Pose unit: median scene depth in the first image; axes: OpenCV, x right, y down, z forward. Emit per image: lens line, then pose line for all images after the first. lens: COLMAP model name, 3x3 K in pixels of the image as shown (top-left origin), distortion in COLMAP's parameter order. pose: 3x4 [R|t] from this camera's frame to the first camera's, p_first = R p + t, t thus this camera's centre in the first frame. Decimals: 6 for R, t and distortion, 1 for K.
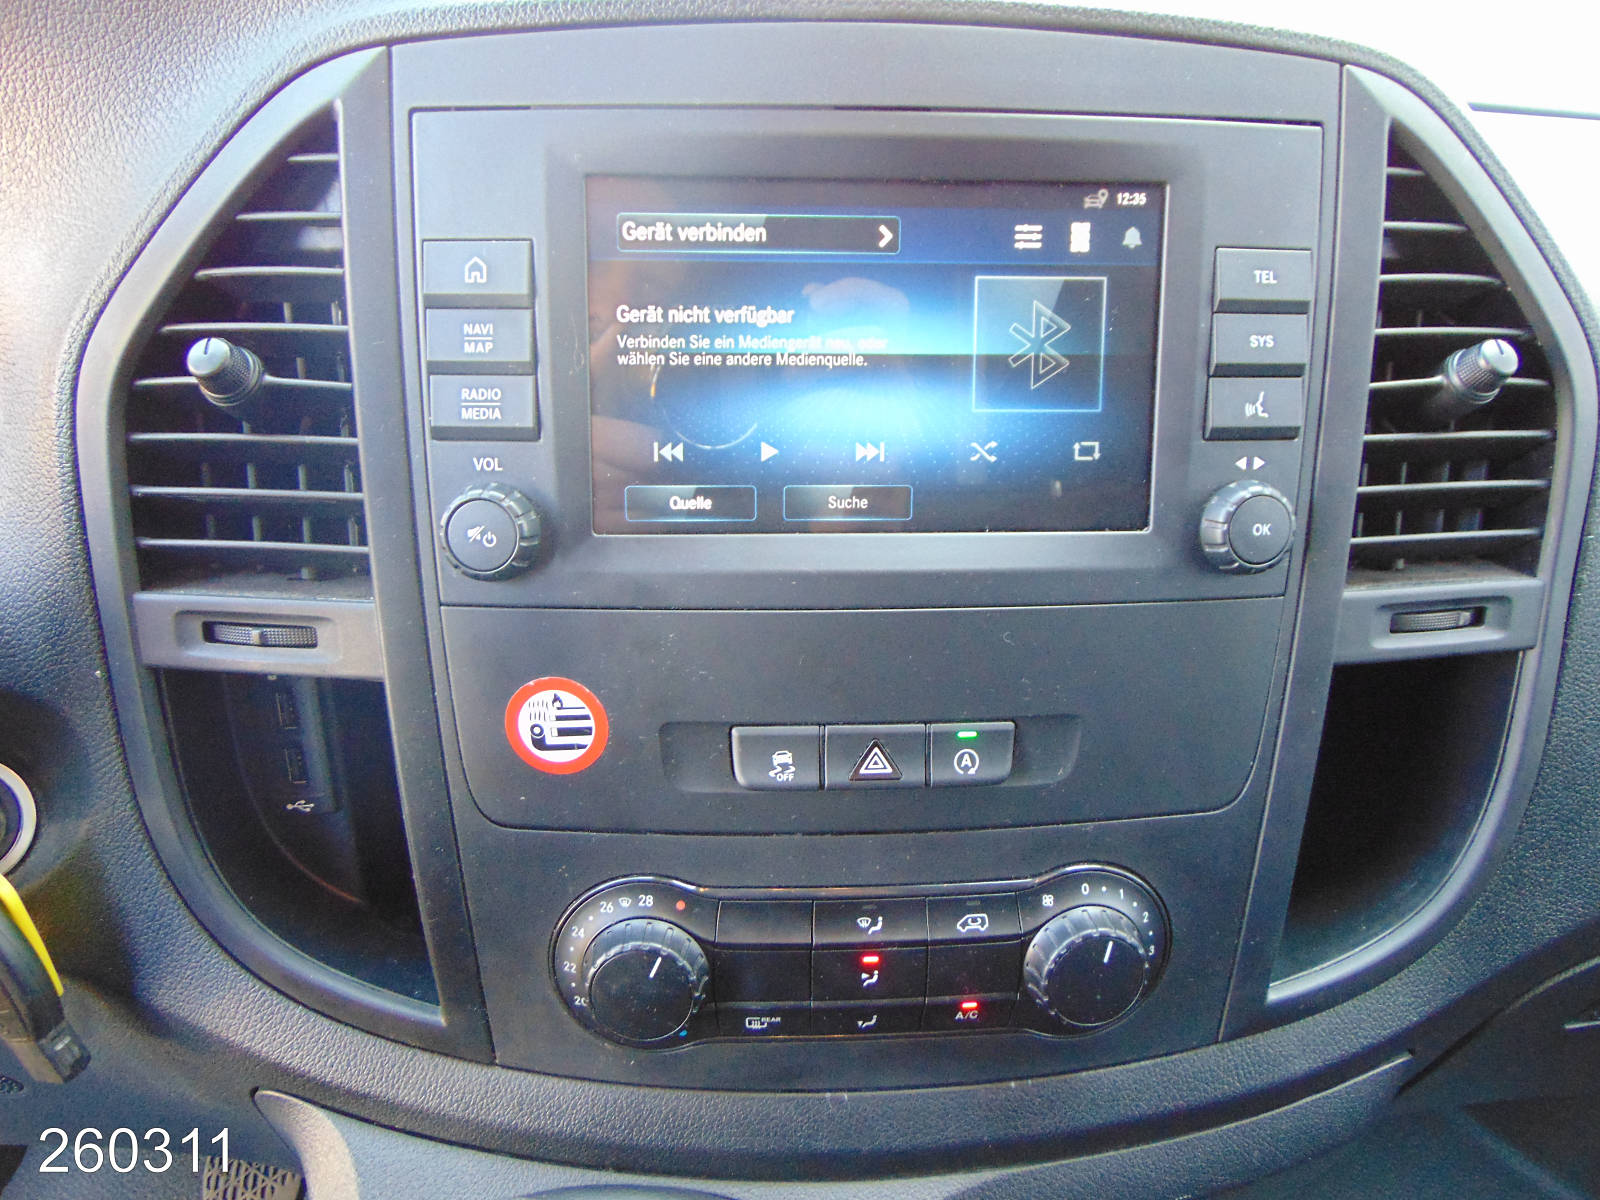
lens RADIAL K [[1159.7, 0, 741.5], [0, 1159.7, 605.1], [0, 0, 1]] dist [-0.038391, 0.081025]
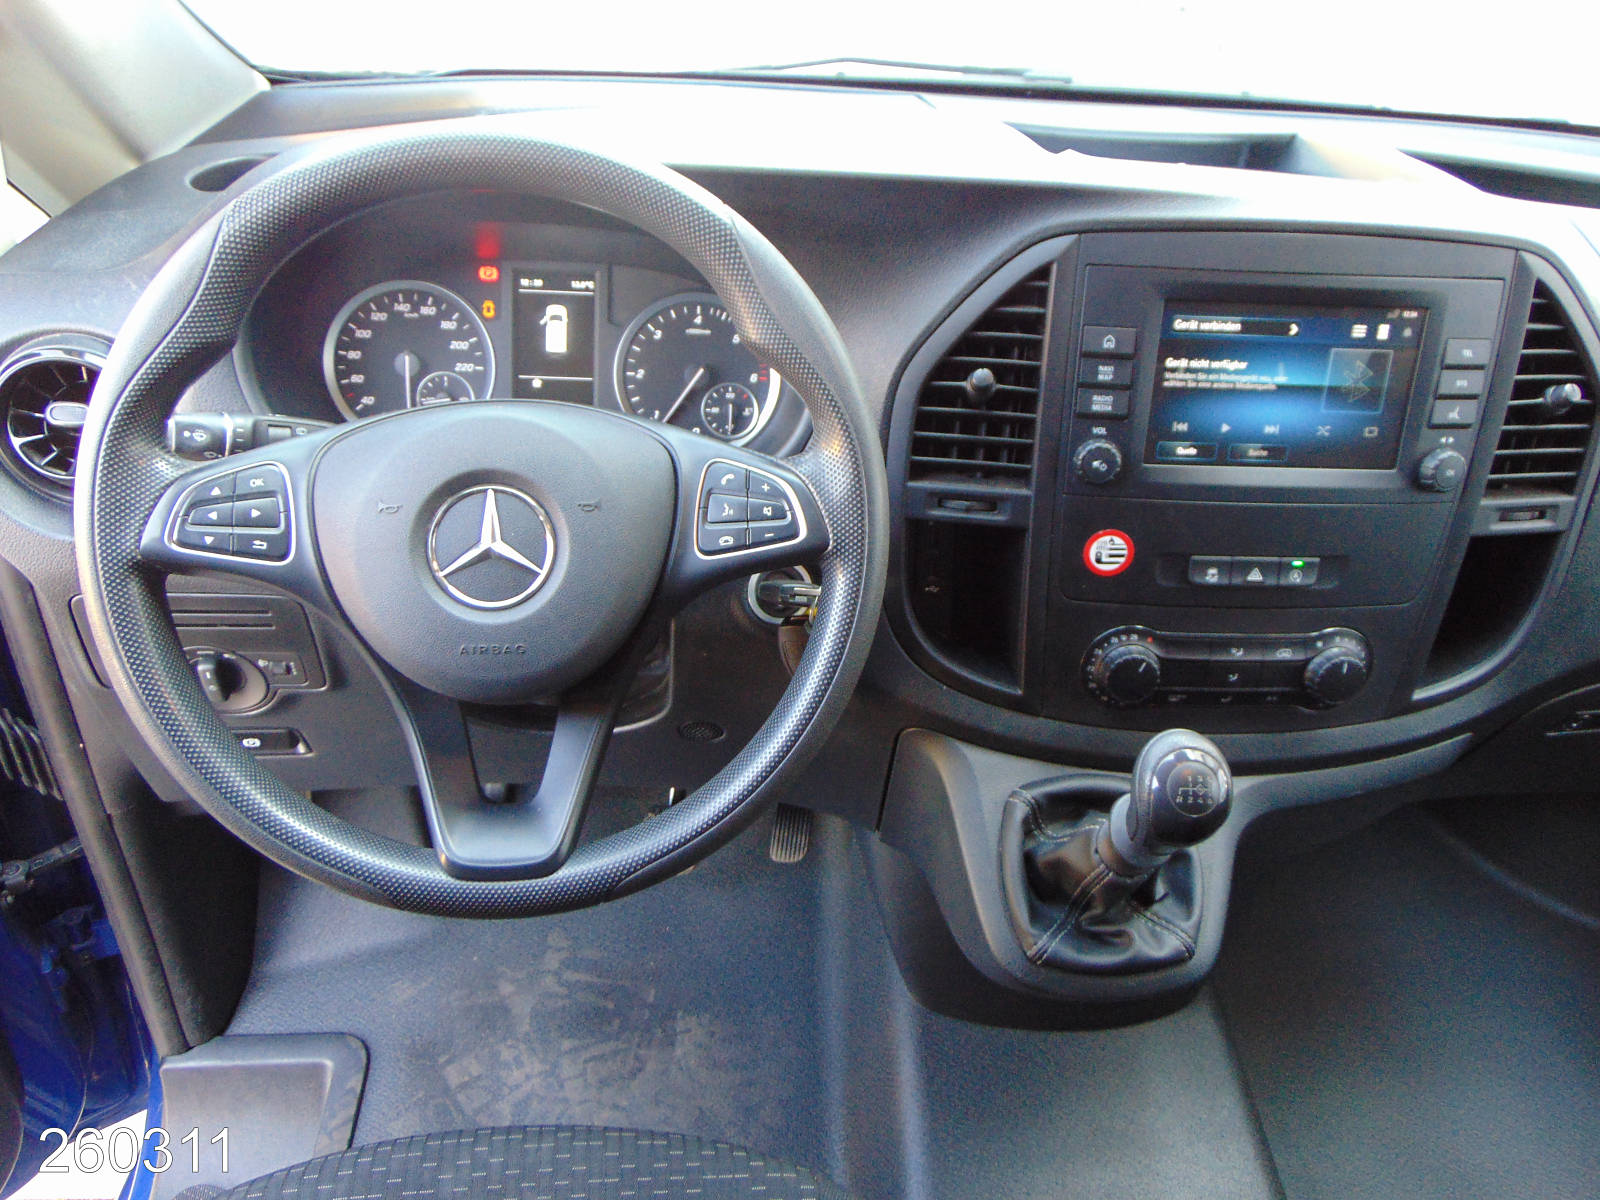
lens RADIAL K [[1159.7, 0, 741.5], [0, 1159.7, 605.1], [0, 0, 1]] dist [-0.038391, 0.081025]
pose [[0.999243, 0.032327, 0.021660, -0.886409], [-0.034905, 0.990673, 0.131714, -0.056993], [-0.017200, -0.132371, 0.991051, -1.117006]]
